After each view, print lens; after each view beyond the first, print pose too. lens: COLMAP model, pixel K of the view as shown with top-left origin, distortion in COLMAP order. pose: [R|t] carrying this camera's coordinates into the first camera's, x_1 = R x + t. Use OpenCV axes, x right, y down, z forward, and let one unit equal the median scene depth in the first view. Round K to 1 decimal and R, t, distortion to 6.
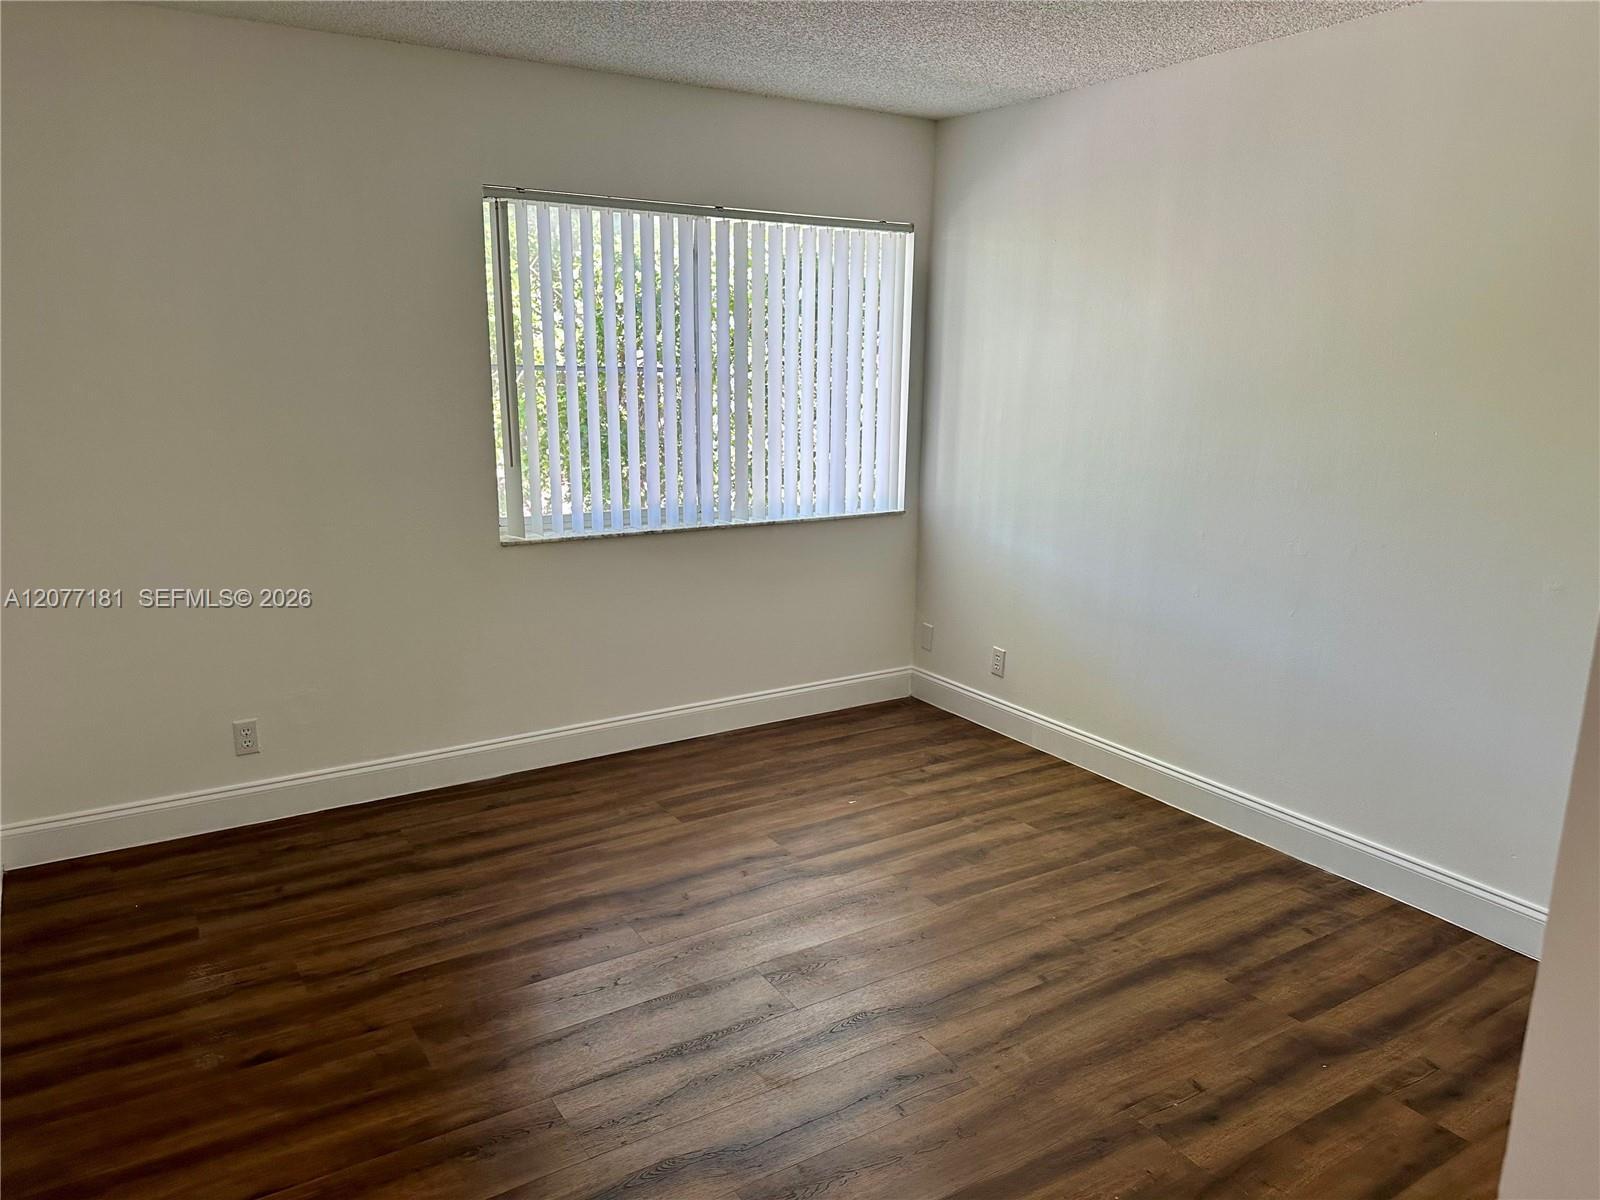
lens RADIAL K [[1132.0, 0, 802.1], [0, 1132.0, 601.6], [0, 0, 1]] dist [0.001446, -0.005732]
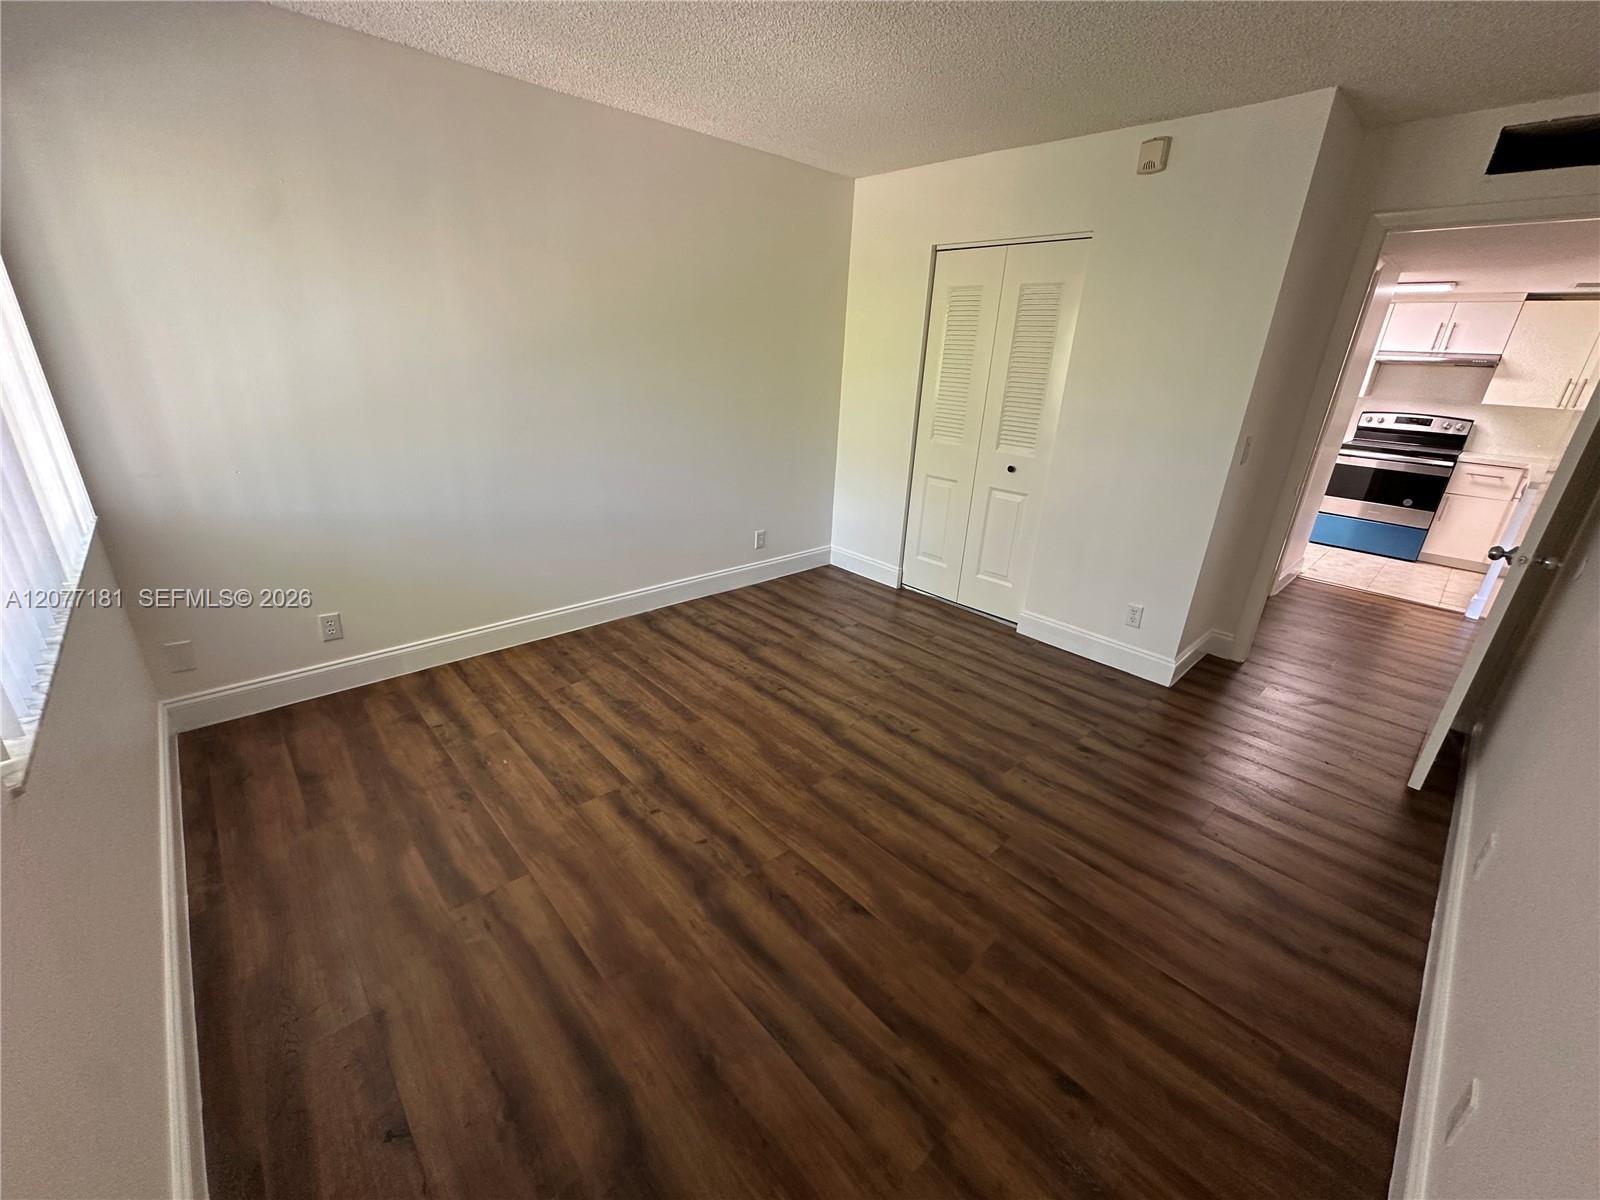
lens RADIAL K [[643.2, 0, 800.4], [0, 643.2, 596.8], [0, 0, 1]] dist [0.018722, -0.000009]
pose [[-0.179174, -0.381591, 0.906799, -0.634884], [0.168101, 0.896286, 0.410382, -0.211789], [-0.969350, 0.225964, -0.096445, 0.950948]]
